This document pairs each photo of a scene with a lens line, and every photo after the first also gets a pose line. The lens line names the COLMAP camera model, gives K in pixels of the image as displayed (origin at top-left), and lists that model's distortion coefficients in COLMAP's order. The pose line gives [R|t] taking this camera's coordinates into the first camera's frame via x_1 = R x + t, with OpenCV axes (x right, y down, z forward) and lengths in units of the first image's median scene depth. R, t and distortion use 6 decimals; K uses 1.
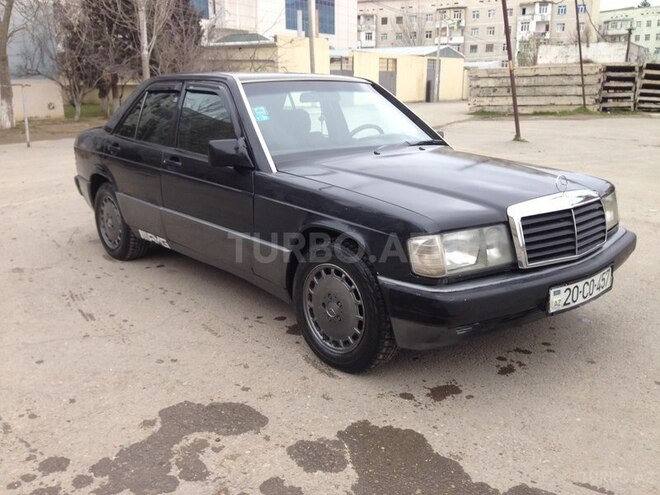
lens RADIAL K [[598.7, 0, 330.0], [0, 598.7, 247.5], [0, 0, 1]] dist [0.146333, -0.252059]
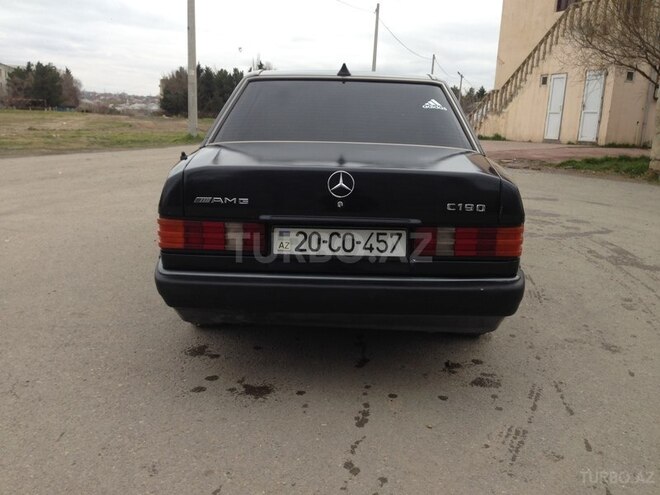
lens RADIAL K [[598.7, 0, 330.0], [0, 598.7, 247.5], [0, 0, 1]] dist [0.146333, -0.252059]
pose [[-0.740222, -0.164364, 0.651964, -0.679298], [0.143902, 0.908463, 0.392412, -0.375523], [-0.656783, 0.384290, -0.648812, 1.552729]]
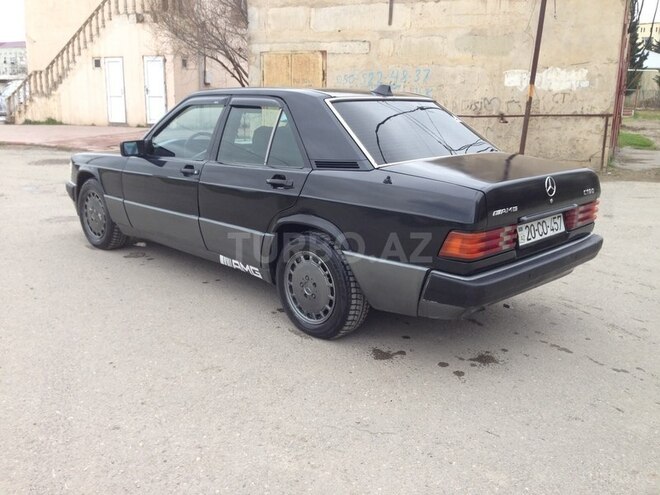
lens RADIAL K [[598.7, 0, 330.0], [0, 598.7, 247.5], [0, 0, 1]] dist [0.146333, -0.252059]
pose [[-0.997561, 0.004393, -0.069656, -0.081571], [-0.029096, 0.880983, 0.472253, -0.479970], [0.063441, 0.473128, -0.878706, 1.817049]]
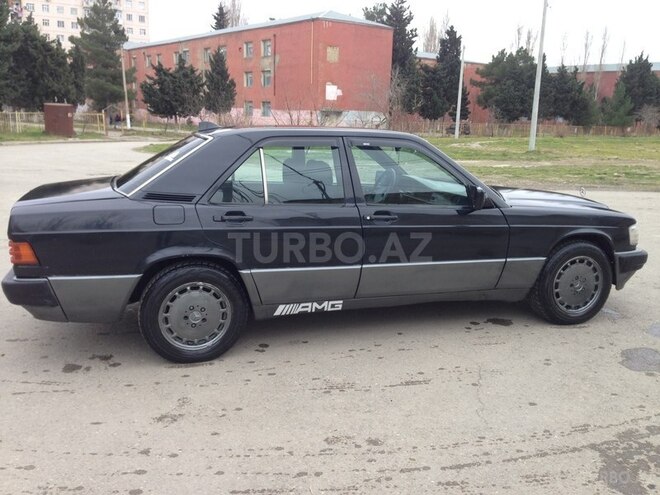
lens RADIAL K [[598.7, 0, 330.0], [0, 598.7, 247.5], [0, 0, 1]] dist [0.146333, -0.252059]
pose [[0.405139, -0.174851, 0.897379, -0.954445], [0.213238, 0.972542, 0.093226, -0.159845], [-0.889040, 0.153586, 0.431300, 0.504768]]
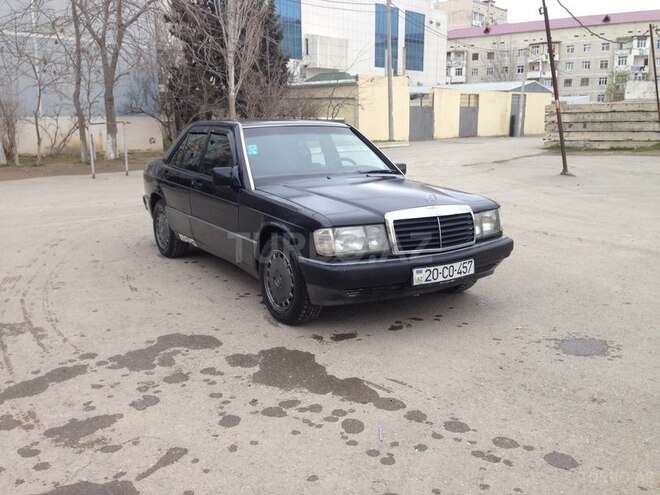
lens RADIAL K [[598.7, 0, 330.0], [0, 598.7, 247.5], [0, 0, 1]] dist [0.146333, -0.252059]
pose [[0.988941, 0.030988, -0.145034, 0.197221], [-0.038667, 0.997979, -0.050429, 0.052123], [0.143179, 0.055479, 0.988141, -0.260221]]
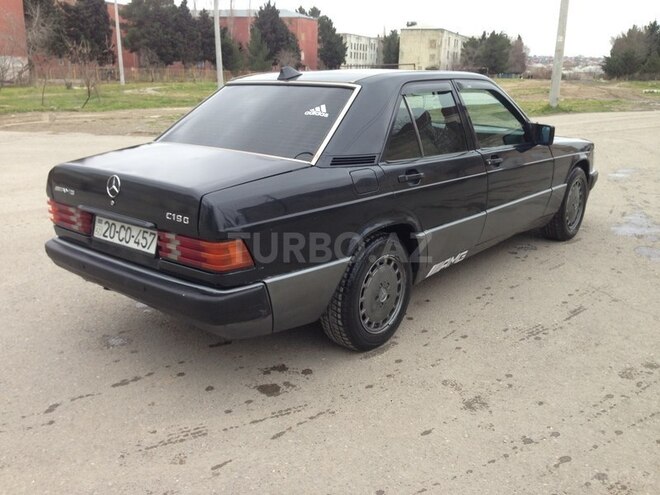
lens RADIAL K [[598.7, 0, 330.0], [0, 598.7, 247.5], [0, 0, 1]] dist [0.146333, -0.252059]
pose [[-0.147666, -0.273674, 0.950420, -0.963378], [0.253096, 0.918501, 0.303806, -0.303335], [-0.956105, 0.285409, -0.066365, 1.077434]]
